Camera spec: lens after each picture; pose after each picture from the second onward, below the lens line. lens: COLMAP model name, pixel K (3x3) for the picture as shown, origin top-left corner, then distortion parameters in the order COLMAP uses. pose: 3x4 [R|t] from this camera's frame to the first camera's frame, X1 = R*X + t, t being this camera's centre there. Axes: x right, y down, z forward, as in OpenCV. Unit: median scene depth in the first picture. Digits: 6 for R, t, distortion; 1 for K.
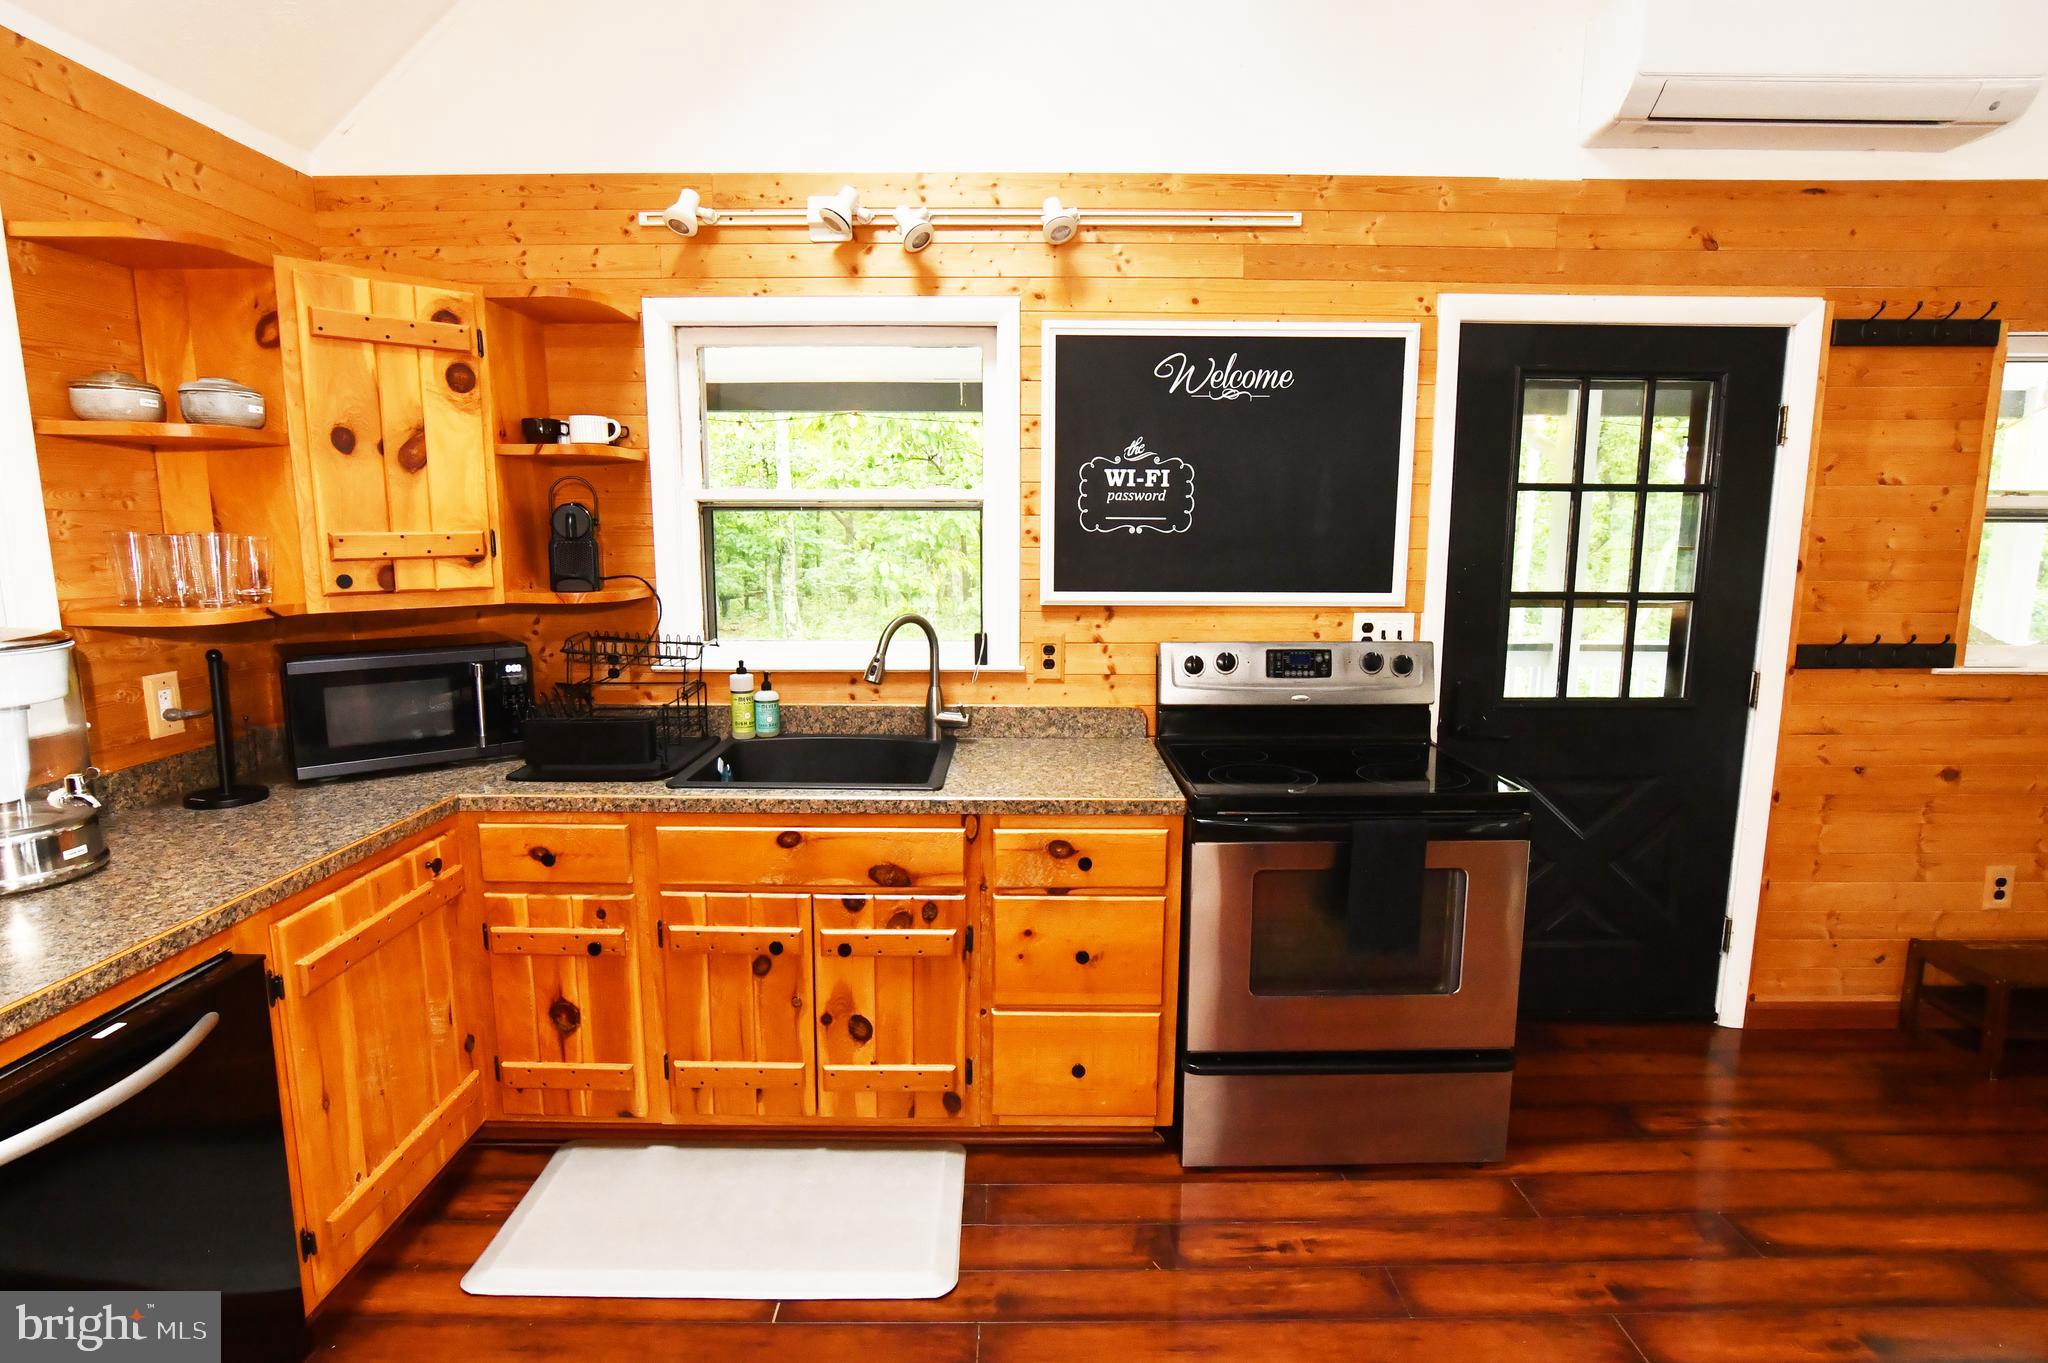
lens RADIAL K [[998.0, 0, 1021.2], [0, 998.0, 672.8], [0, 0, 1]] dist [-0.032059, 0.011032]
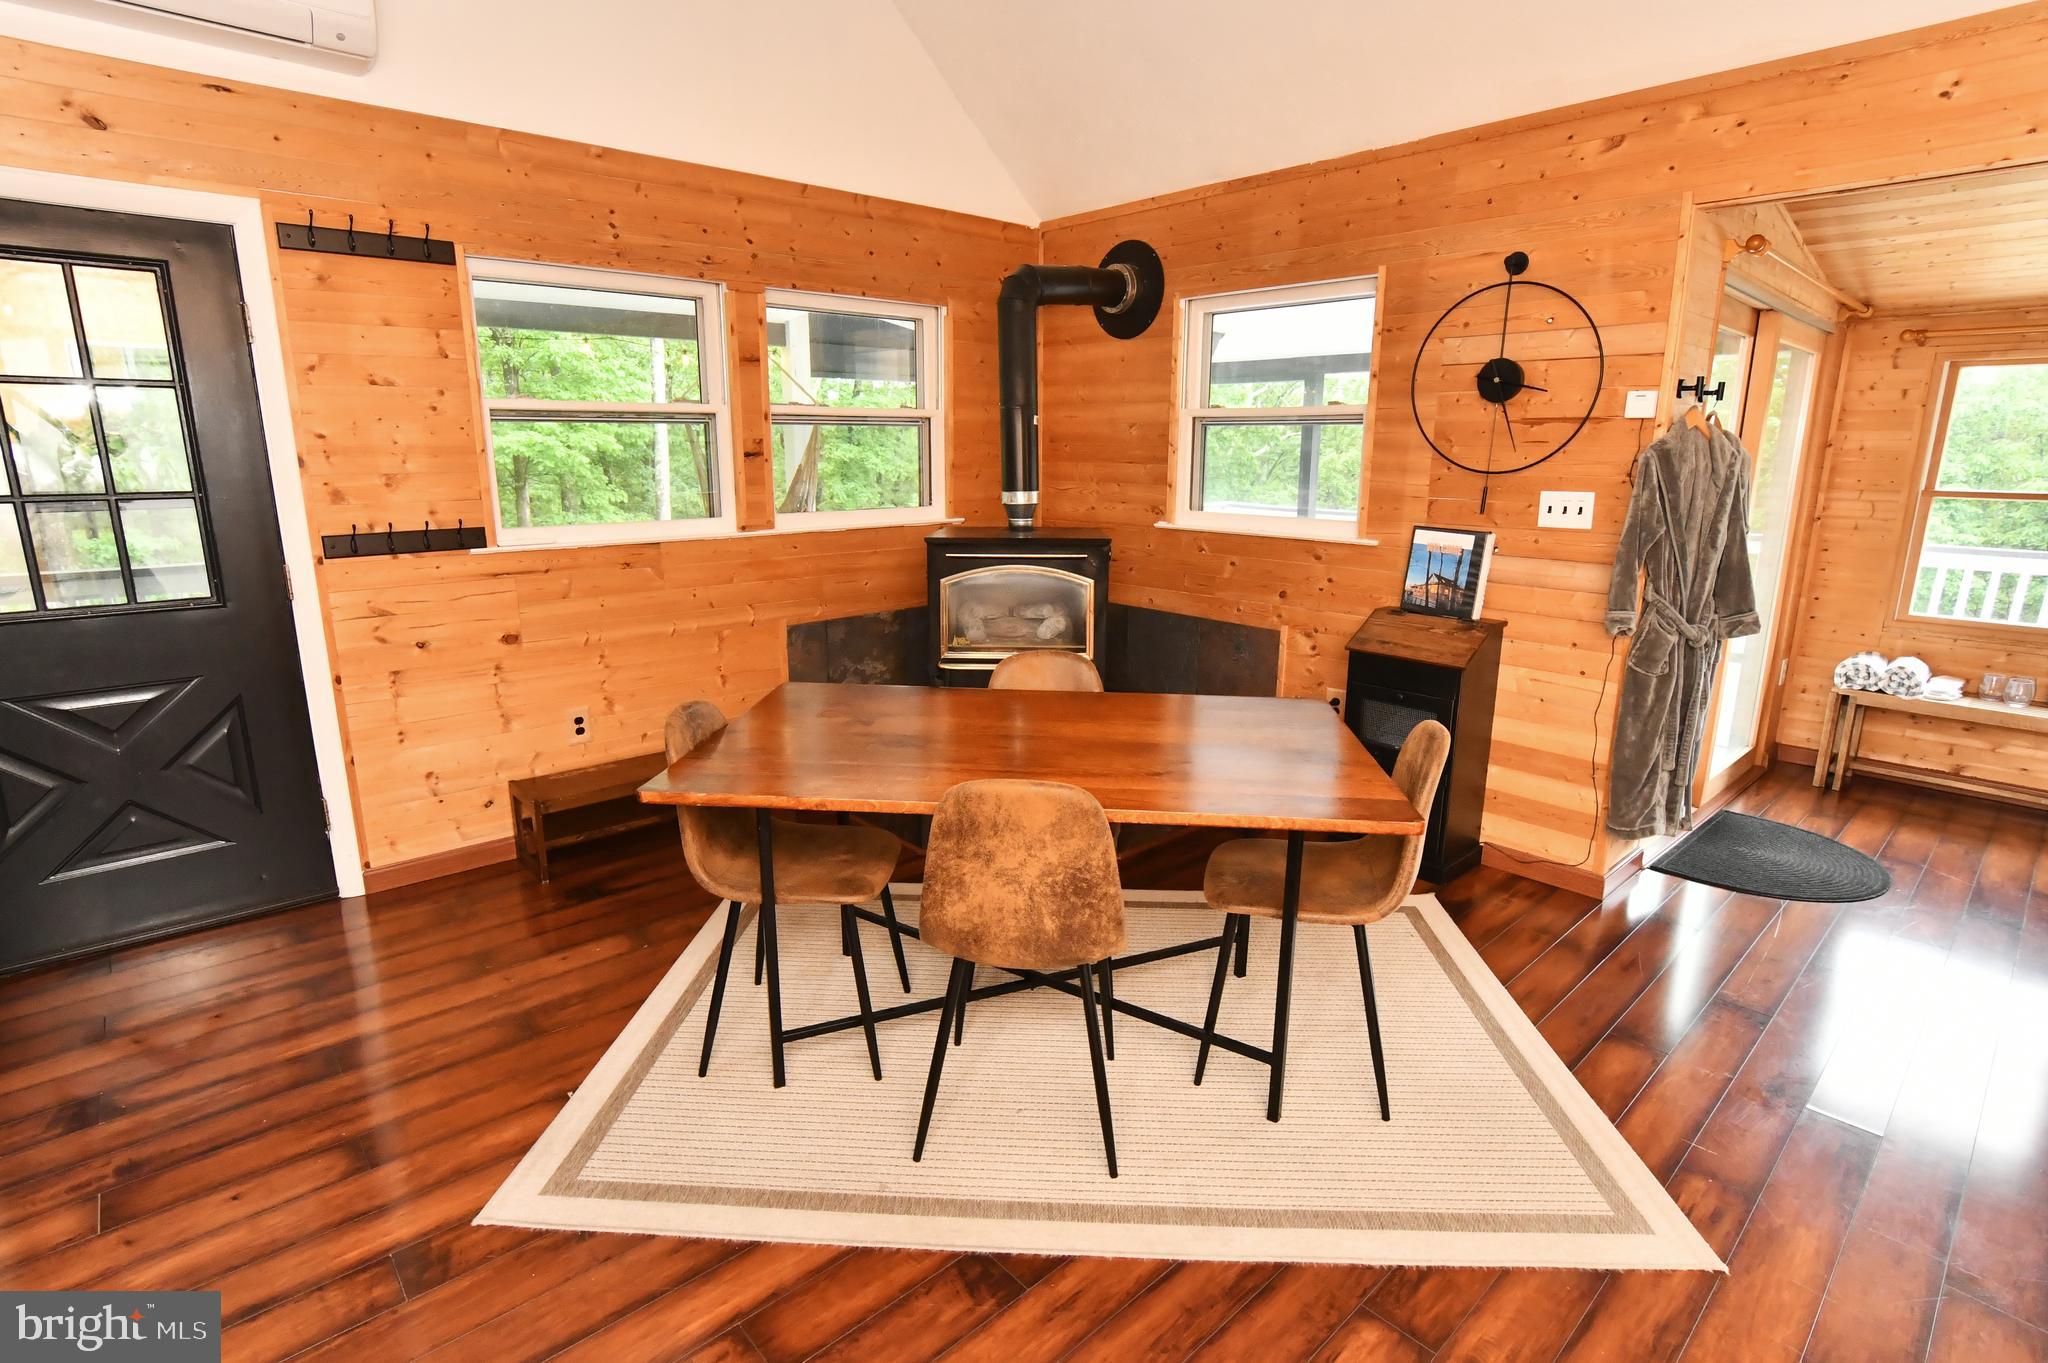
lens RADIAL K [[998.0, 0, 1028.3], [0, 998.0, 670.0], [0, 0, 1]] dist [-0.032059, 0.011032]
pose [[0.740096, -0.146061, 0.656448, 0.663058], [0.095477, 0.989063, 0.112425, 0.070850], [-0.665690, -0.020529, 0.745946, -0.323356]]
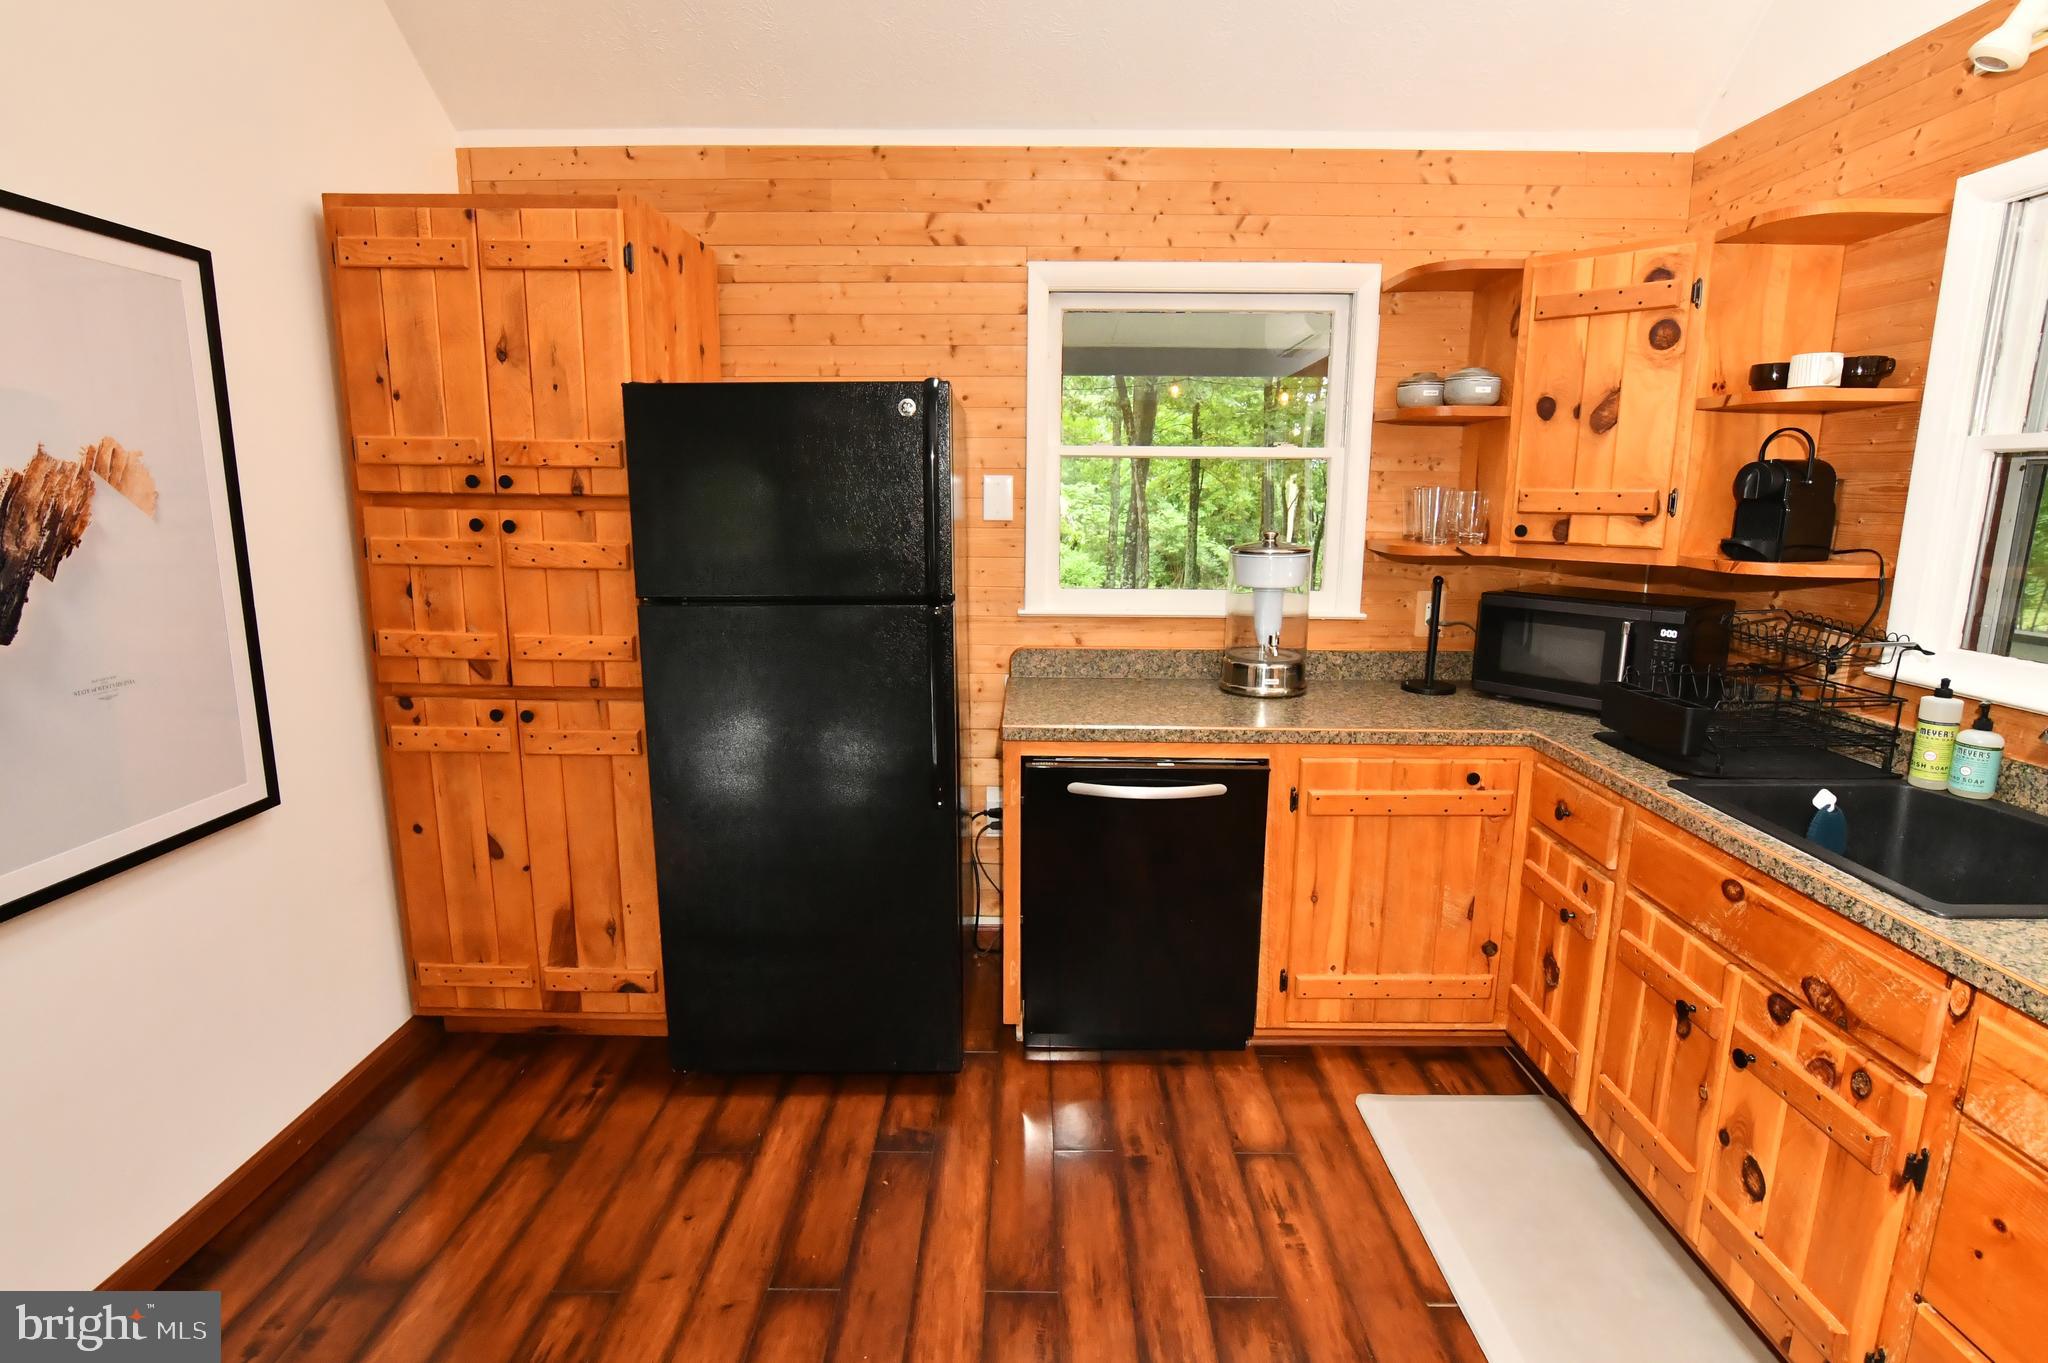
lens RADIAL K [[998.0, 0, 1021.4], [0, 998.0, 671.2], [0, 0, 1]] dist [-0.032059, 0.011032]
pose [[-0.017088, 0.182778, -0.983006, 0.415614], [-0.149139, 0.971685, 0.183266, -0.047350], [0.988669, 0.149736, 0.010655, 0.347436]]
